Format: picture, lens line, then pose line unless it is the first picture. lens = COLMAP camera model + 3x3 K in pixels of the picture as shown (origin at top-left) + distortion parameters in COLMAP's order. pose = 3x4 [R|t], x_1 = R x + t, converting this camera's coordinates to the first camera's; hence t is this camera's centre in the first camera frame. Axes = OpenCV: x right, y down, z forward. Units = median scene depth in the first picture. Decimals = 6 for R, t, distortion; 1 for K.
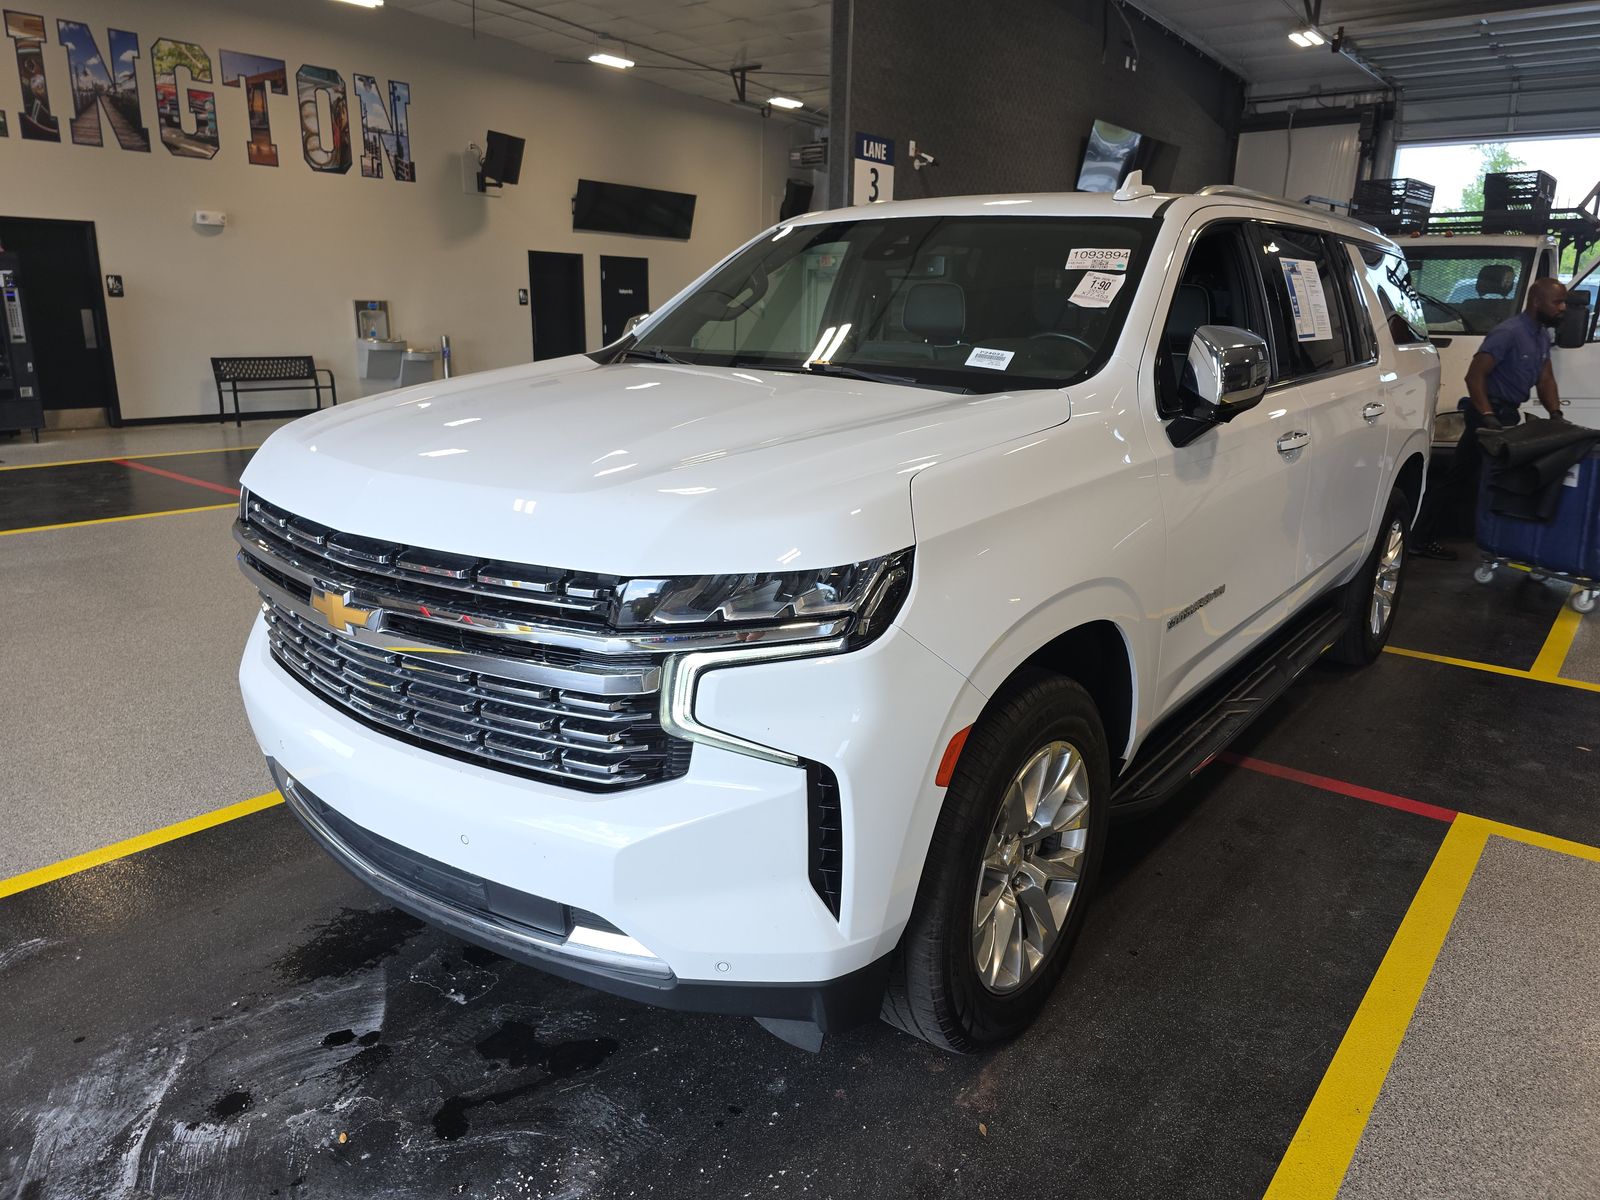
lens RADIAL K [[1094.9, 0, 806.0], [0, 1094.9, 603.3], [0, 0, 1]] dist [0.027992, -0.029468]
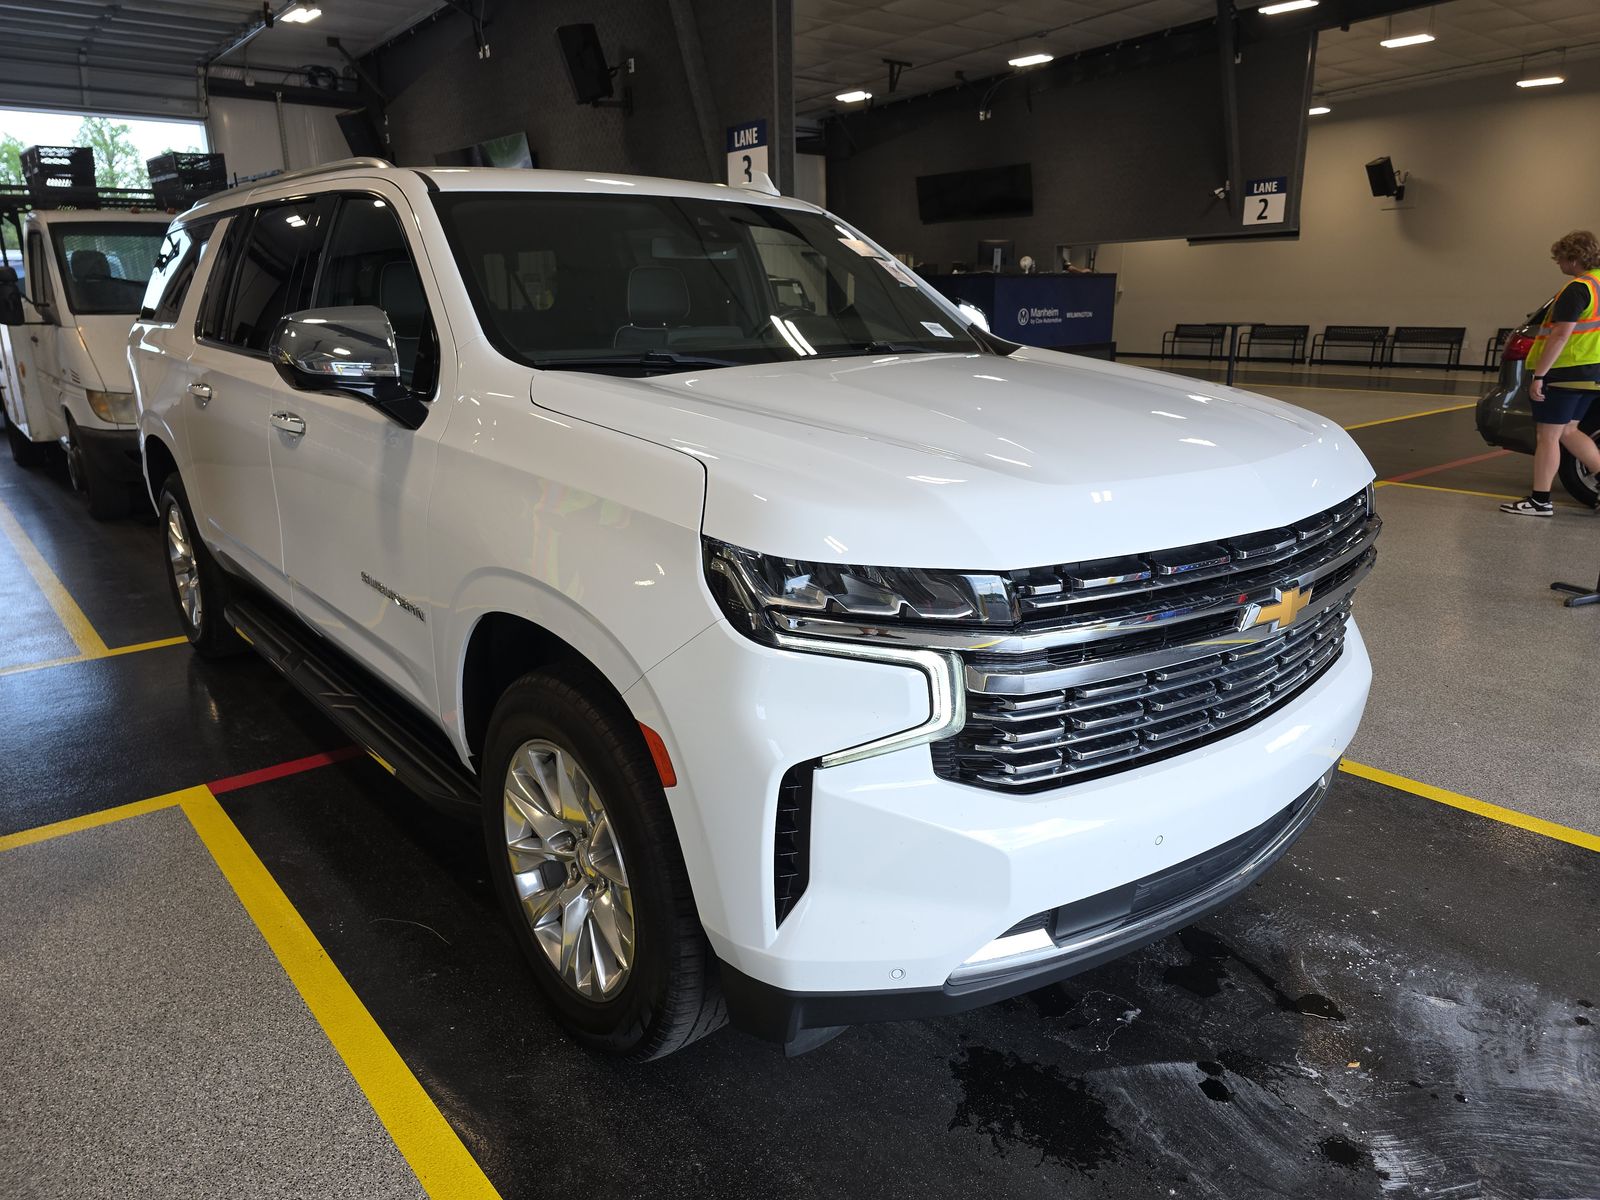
lens RADIAL K [[1094.9, 0, 812.7], [0, 1094.9, 608.4], [0, 0, 1]] dist [0.027992, -0.029468]
pose [[0.177094, -0.287522, 0.941259, -0.324543], [0.264788, 0.935032, 0.235801, -0.076437], [-0.947906, 0.207475, 0.241721, 0.265316]]
